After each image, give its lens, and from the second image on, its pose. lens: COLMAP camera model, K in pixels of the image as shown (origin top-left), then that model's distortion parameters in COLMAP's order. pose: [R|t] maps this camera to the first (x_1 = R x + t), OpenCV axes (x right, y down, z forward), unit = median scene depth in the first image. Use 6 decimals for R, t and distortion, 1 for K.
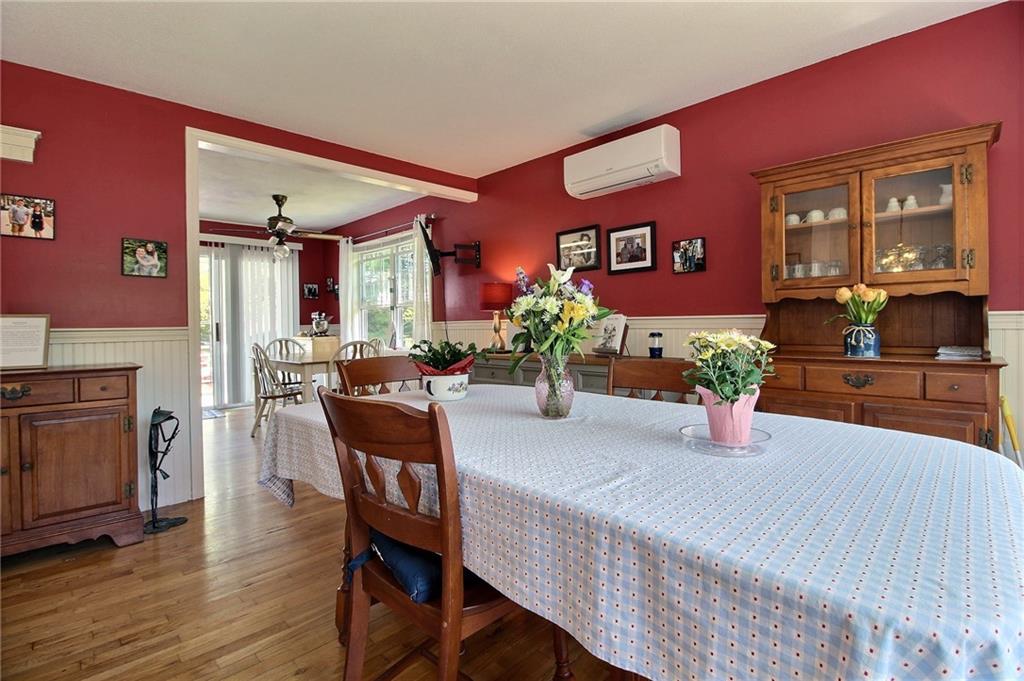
lens RADIAL K [[473.8, 0, 515.0], [0, 473.8, 326.7], [0, 0, 1]] dist [0.001188, -0.013502]
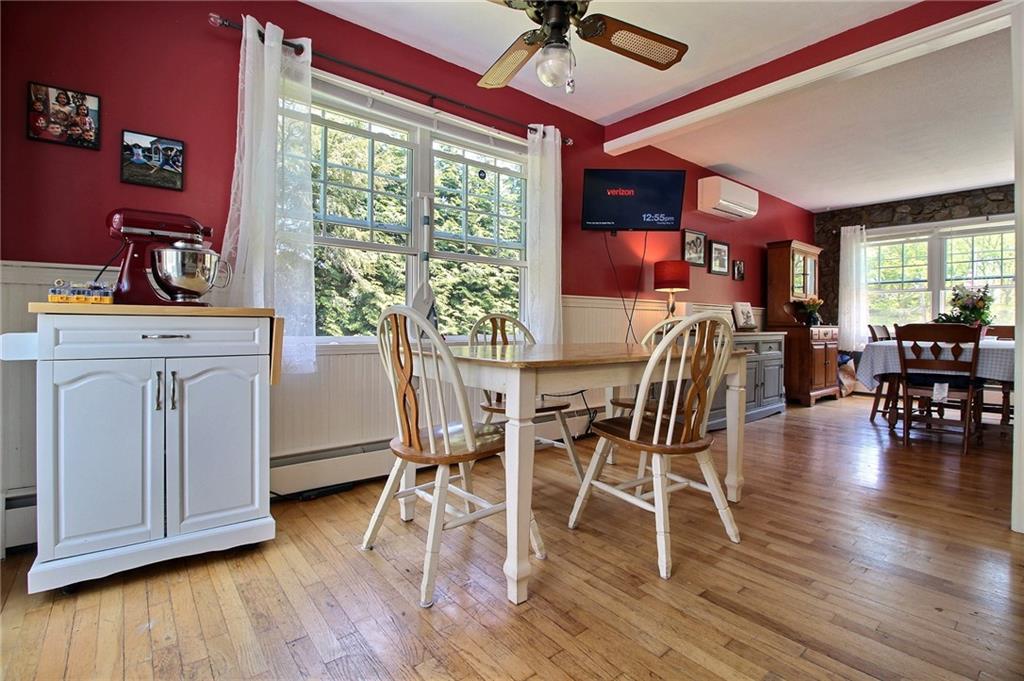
lens RADIAL K [[473.8, 0, 515.0], [0, 473.8, 326.7], [0, 0, 1]] dist [0.001188, -0.013502]
pose [[0.089440, 0.009900, 0.995943, -1.315170], [0.000538, 0.999950, -0.009988, 0.065181], [-0.995992, 0.001429, 0.089430, 1.556135]]
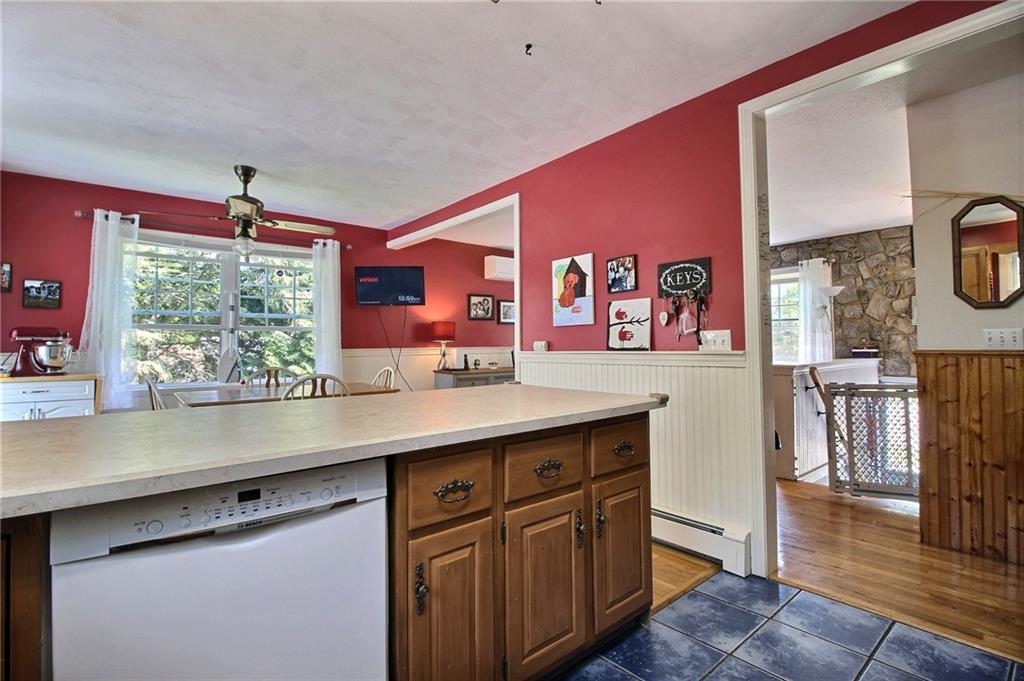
lens RADIAL K [[479.9, 0, 513.7], [0, 479.9, 332.9], [0, 0, 1]] dist [0.001494, -0.011377]
pose [[0.077415, 0.037845, 0.996280, -1.794697], [0.014857, 0.999125, -0.039108, -0.000555], [-0.996888, 0.017829, 0.076785, 0.865058]]
